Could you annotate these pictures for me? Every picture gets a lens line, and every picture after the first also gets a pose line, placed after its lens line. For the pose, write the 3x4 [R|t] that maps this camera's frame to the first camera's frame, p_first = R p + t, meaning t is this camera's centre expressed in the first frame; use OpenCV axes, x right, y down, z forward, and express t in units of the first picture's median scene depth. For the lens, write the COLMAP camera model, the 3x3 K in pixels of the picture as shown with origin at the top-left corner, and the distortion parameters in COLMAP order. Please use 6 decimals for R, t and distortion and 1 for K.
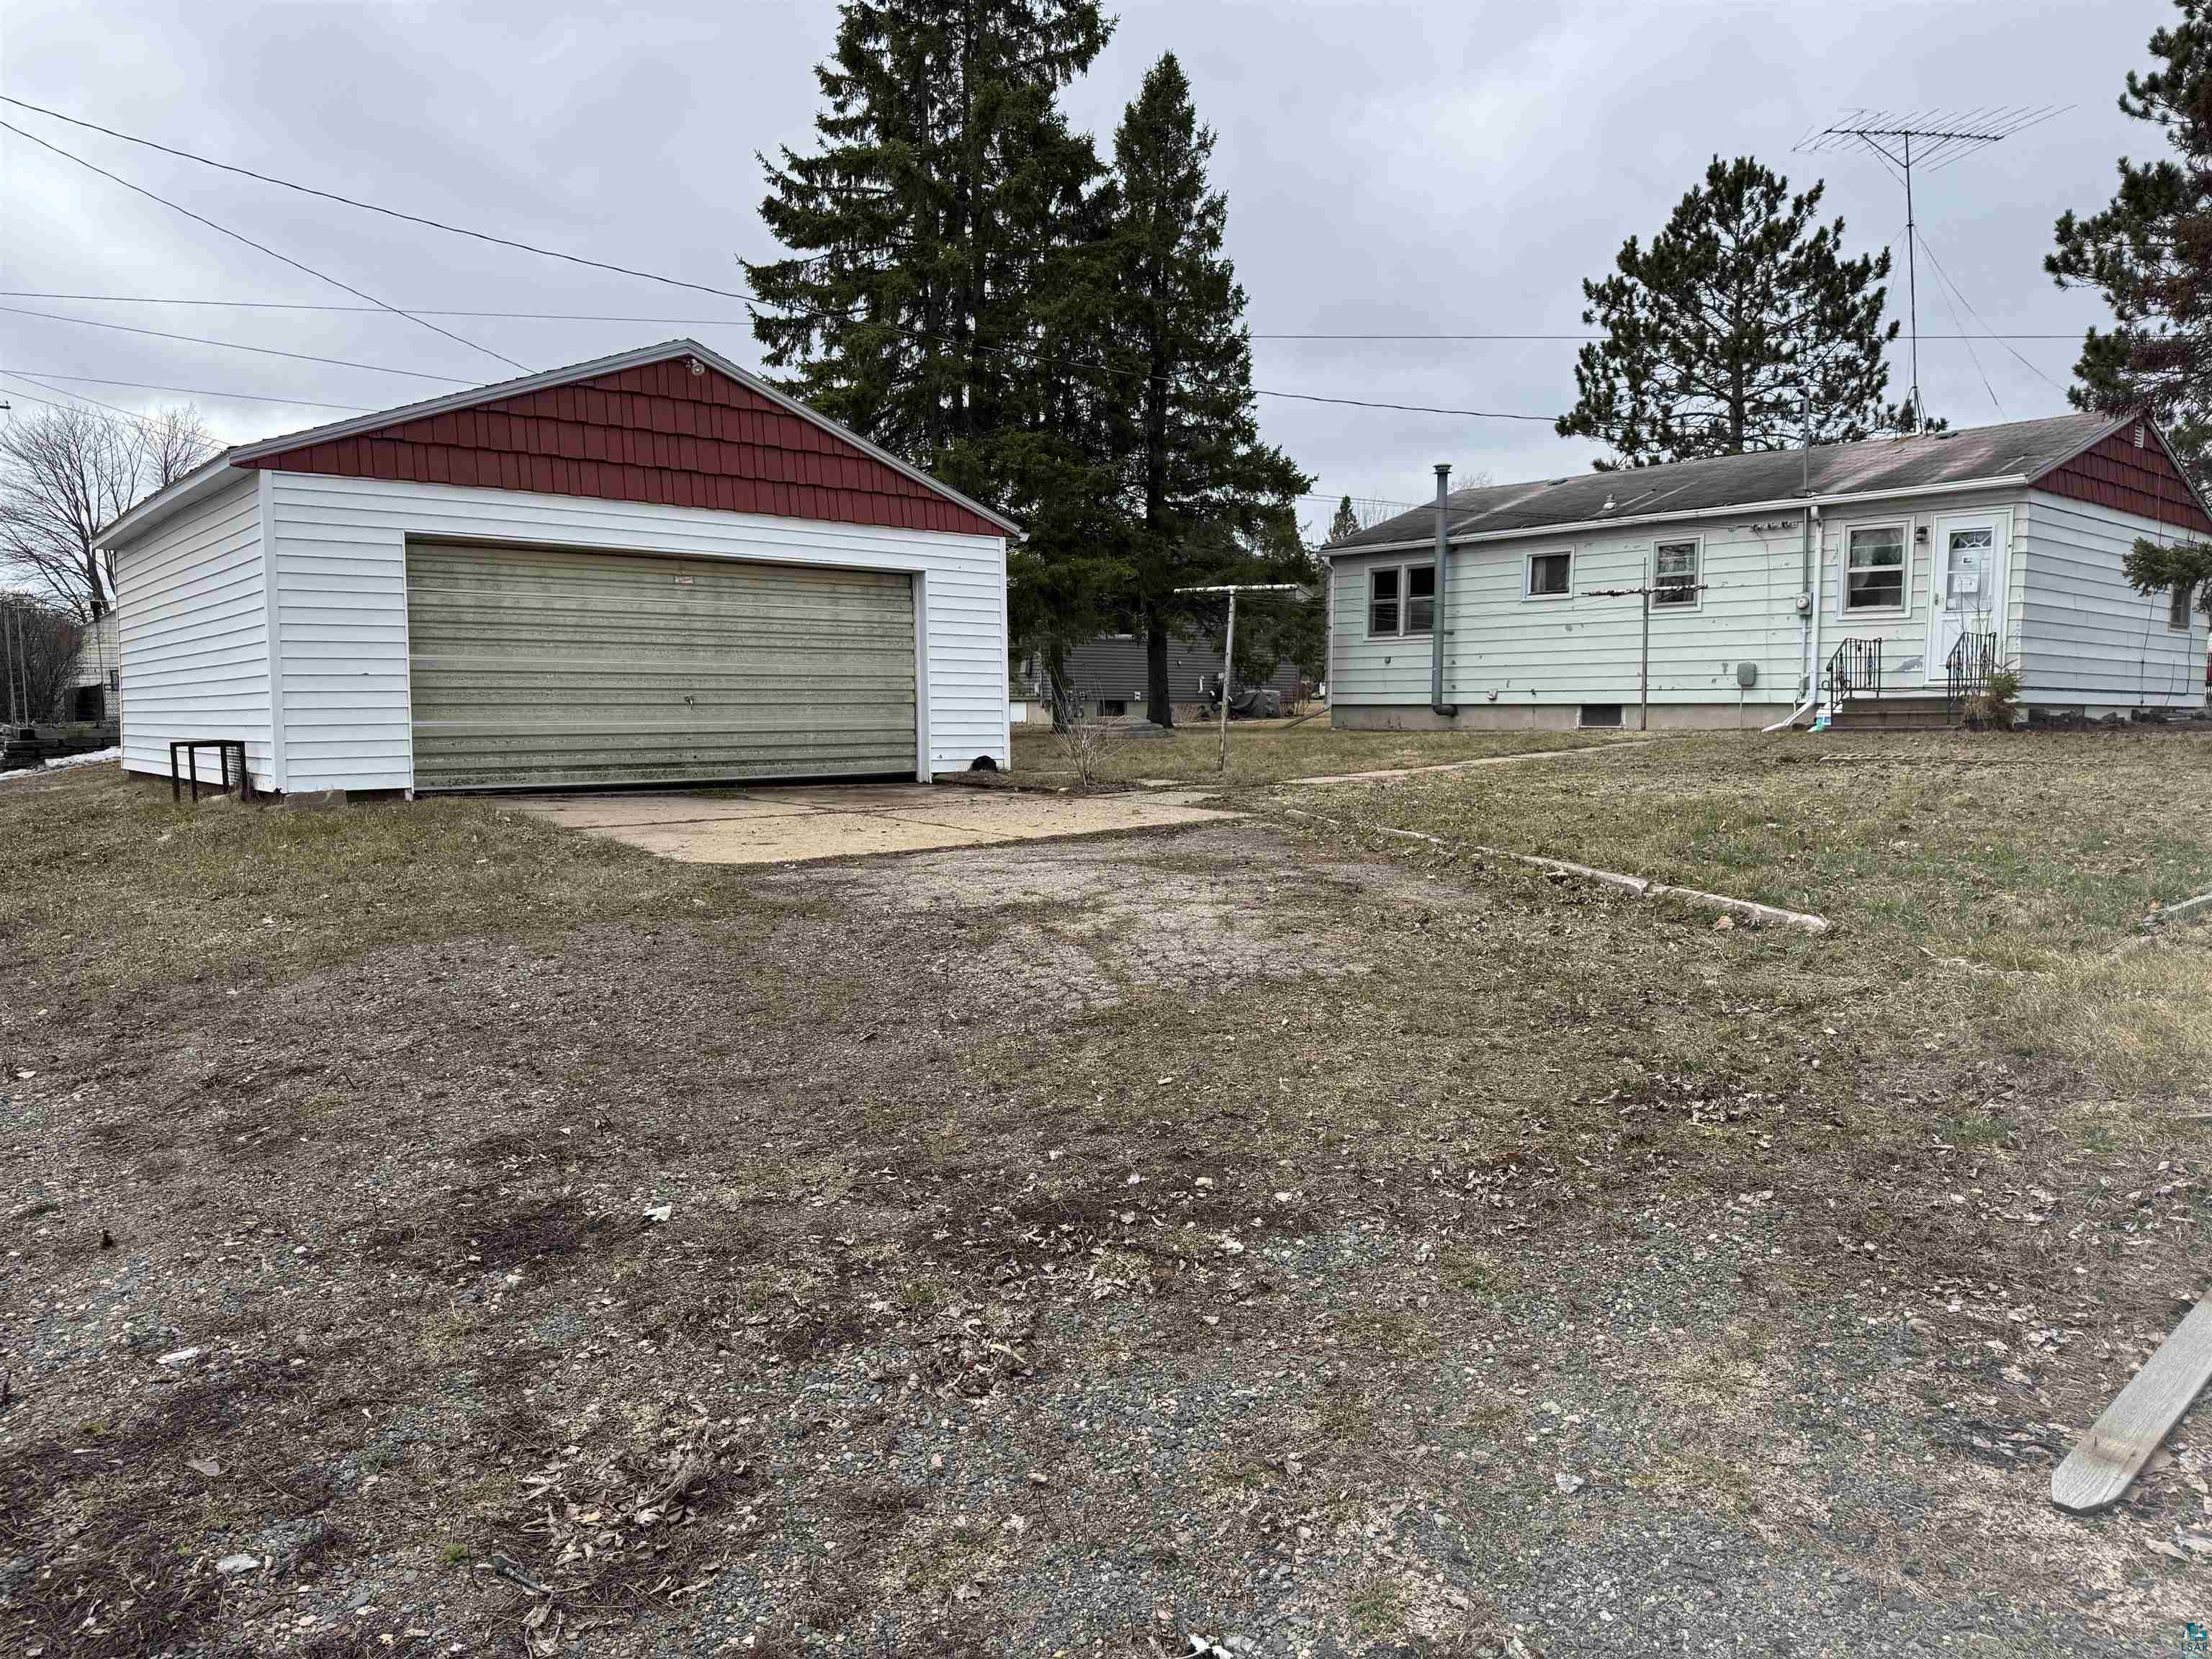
lens RADIAL K [[1594.8, 0, 1107.1], [0, 1594.8, 822.0], [0, 0, 1]] dist [0.022225, -0.025080]
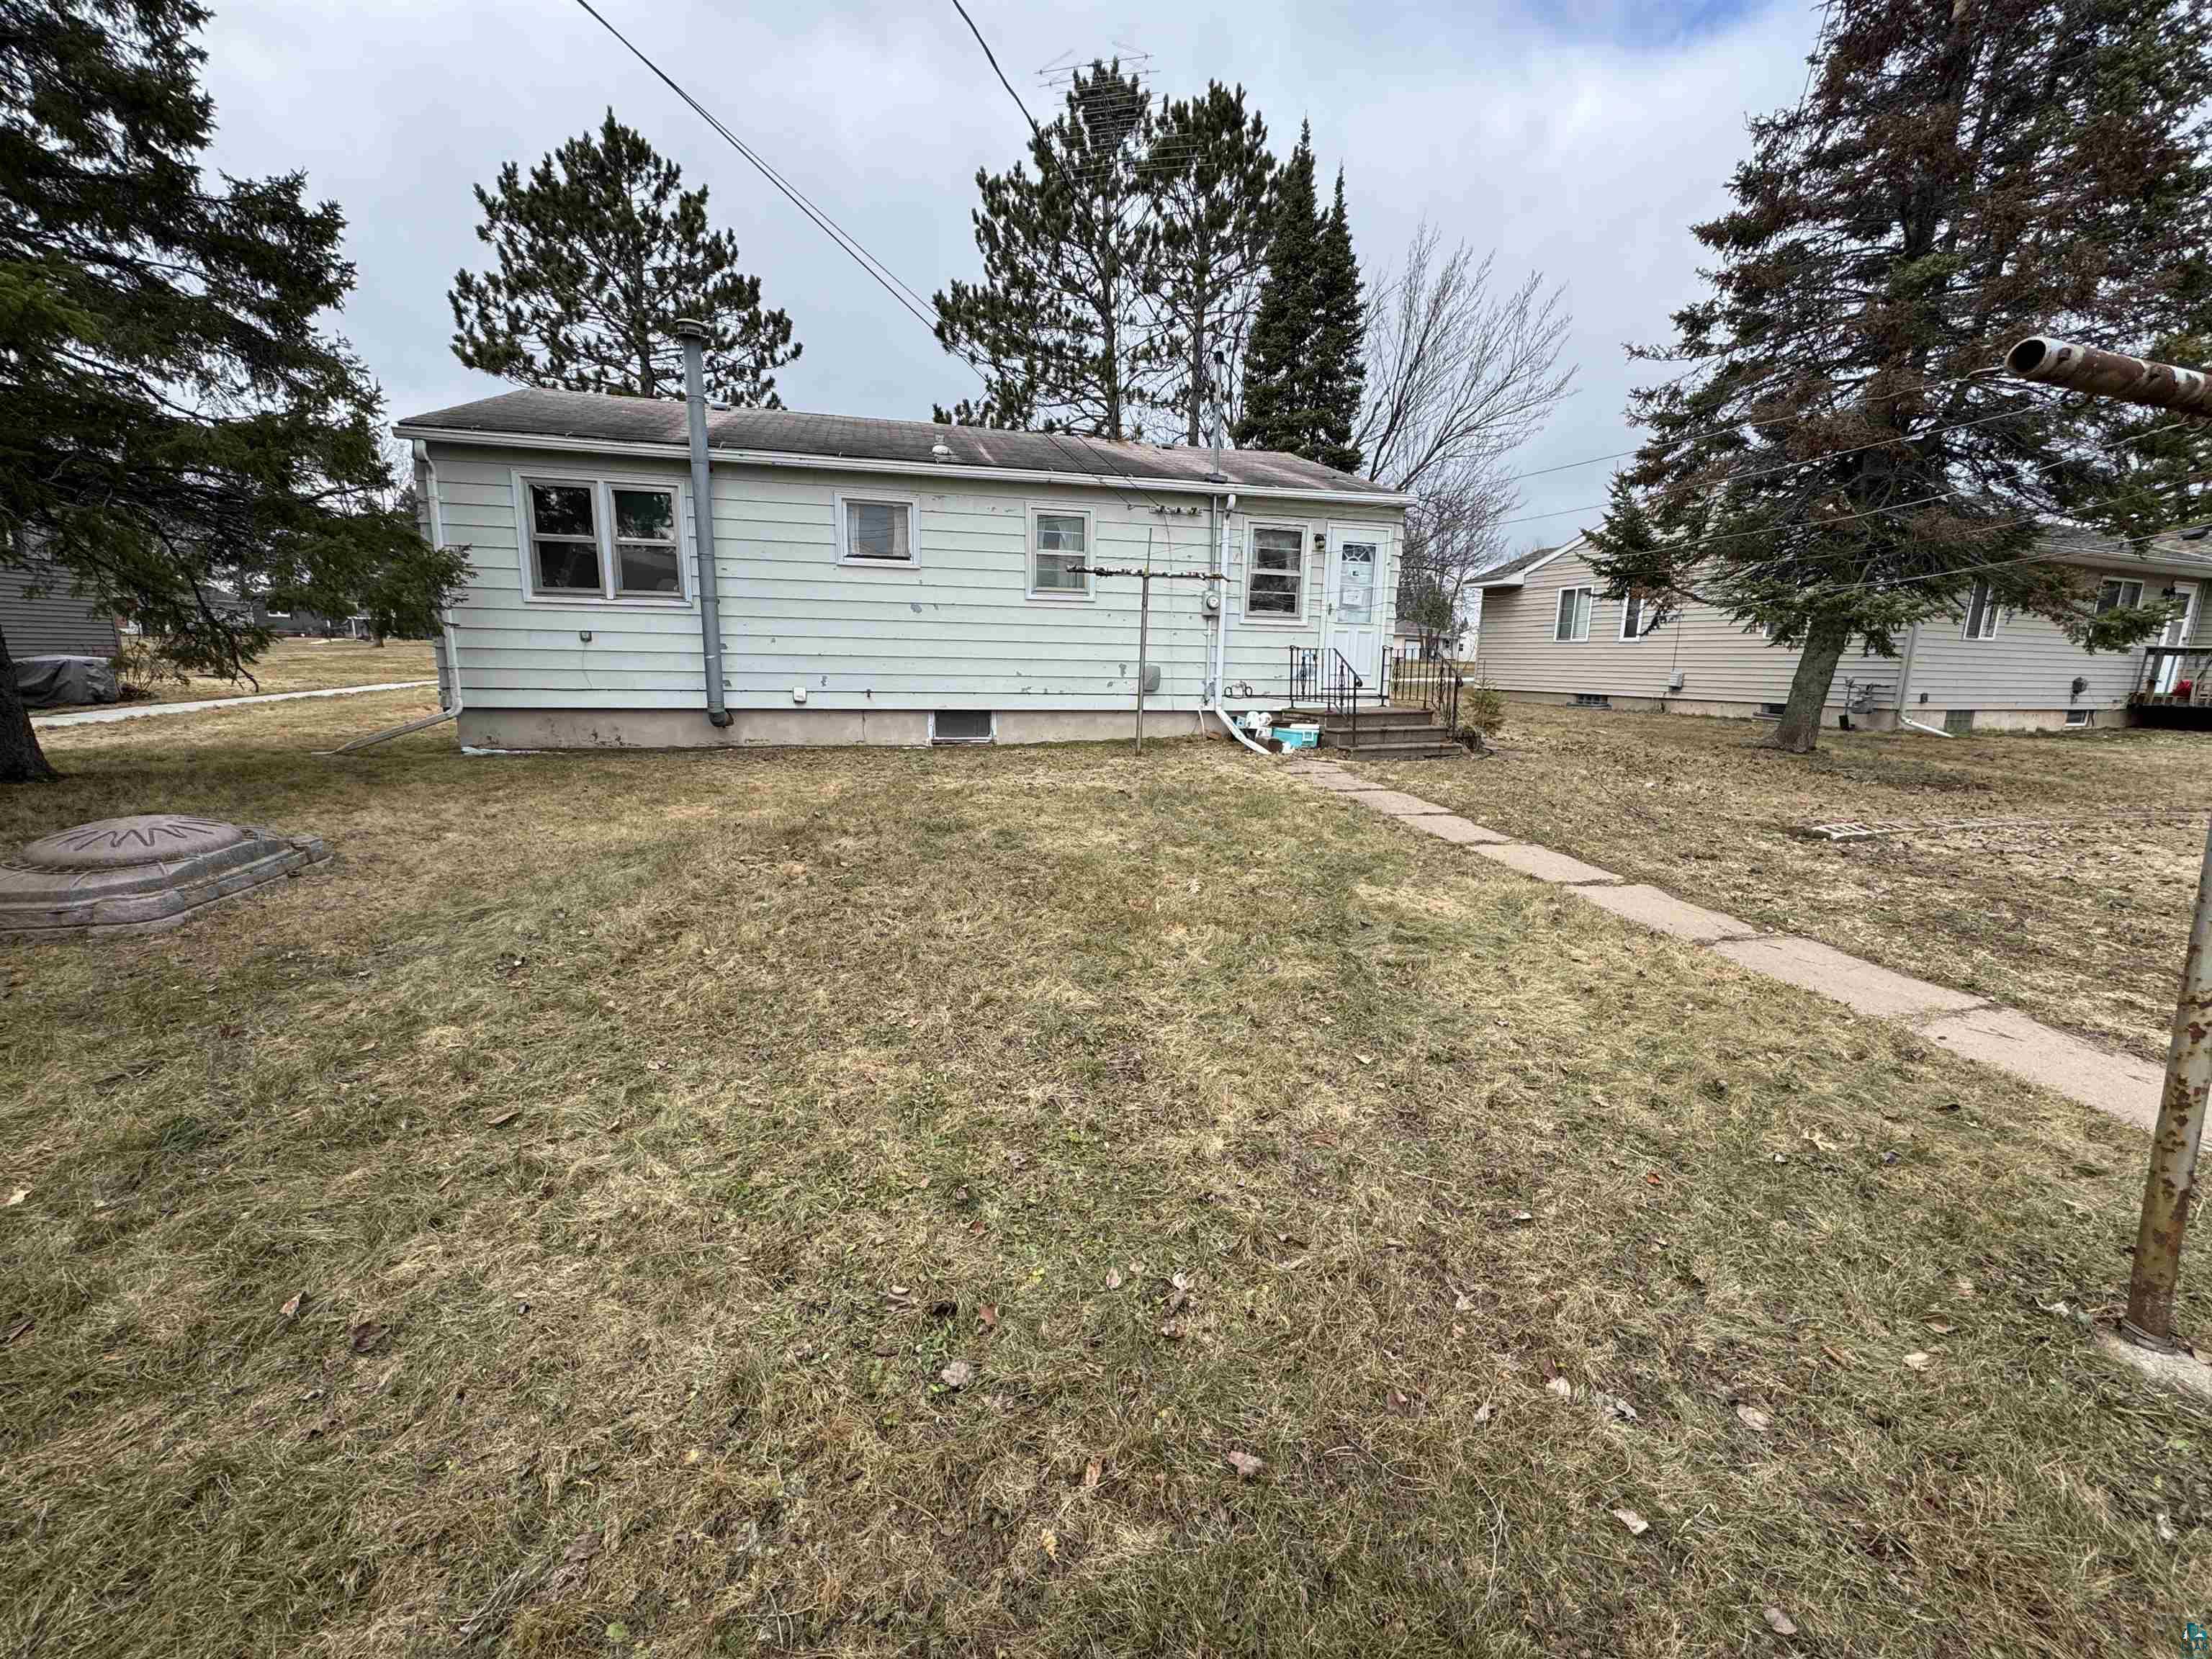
lens RADIAL K [[880.5, 0, 1106.0], [0, 880.5, 829.5], [0, 0, 1]] dist [0.000444, 0.000042]
pose [[0.446775, -0.165638, 0.879179, -0.061934], [0.042225, 0.985520, 0.164215, -0.093564], [-0.893649, -0.036244, 0.447300, 0.822487]]
